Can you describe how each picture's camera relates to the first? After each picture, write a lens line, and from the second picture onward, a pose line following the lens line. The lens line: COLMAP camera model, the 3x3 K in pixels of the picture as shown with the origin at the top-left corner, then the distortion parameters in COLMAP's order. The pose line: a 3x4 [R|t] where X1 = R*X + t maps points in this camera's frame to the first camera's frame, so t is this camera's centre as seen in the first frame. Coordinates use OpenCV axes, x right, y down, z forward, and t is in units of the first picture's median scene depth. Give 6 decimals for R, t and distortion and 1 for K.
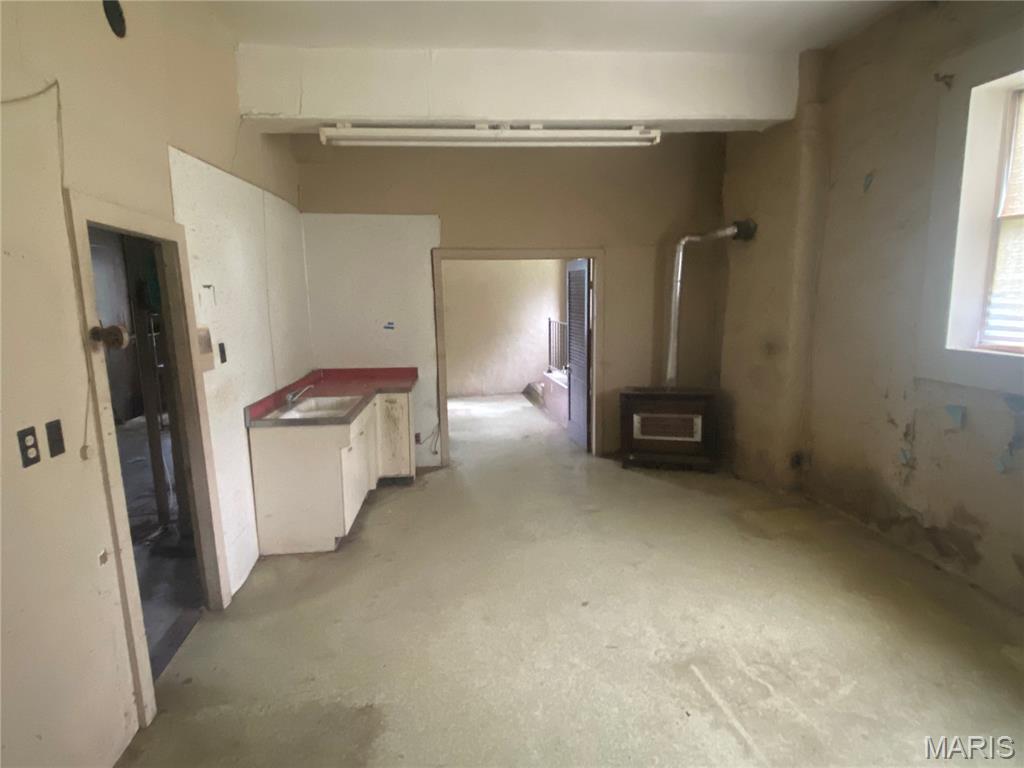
lens RADIAL K [[560.6, 0, 507.3], [0, 560.6, 381.4], [0, 0, 1]] dist [-0.000291, -0.001905]
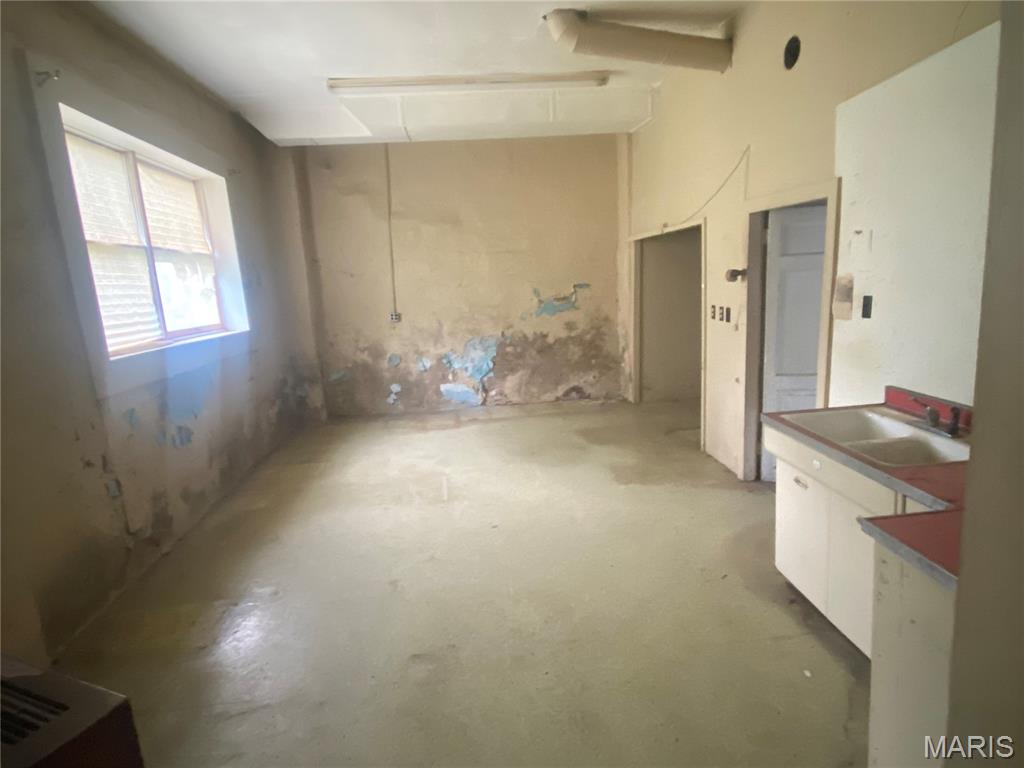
lens RADIAL K [[560.6, 0, 511.1], [0, 560.6, 392.0], [0, 0, 1]] dist [-0.000291, -0.001905]
pose [[-0.995942, 0.077399, 0.045920, 0.023241], [0.088525, 0.934417, 0.345004, -0.300484], [-0.016205, 0.347669, -0.937477, 2.020156]]
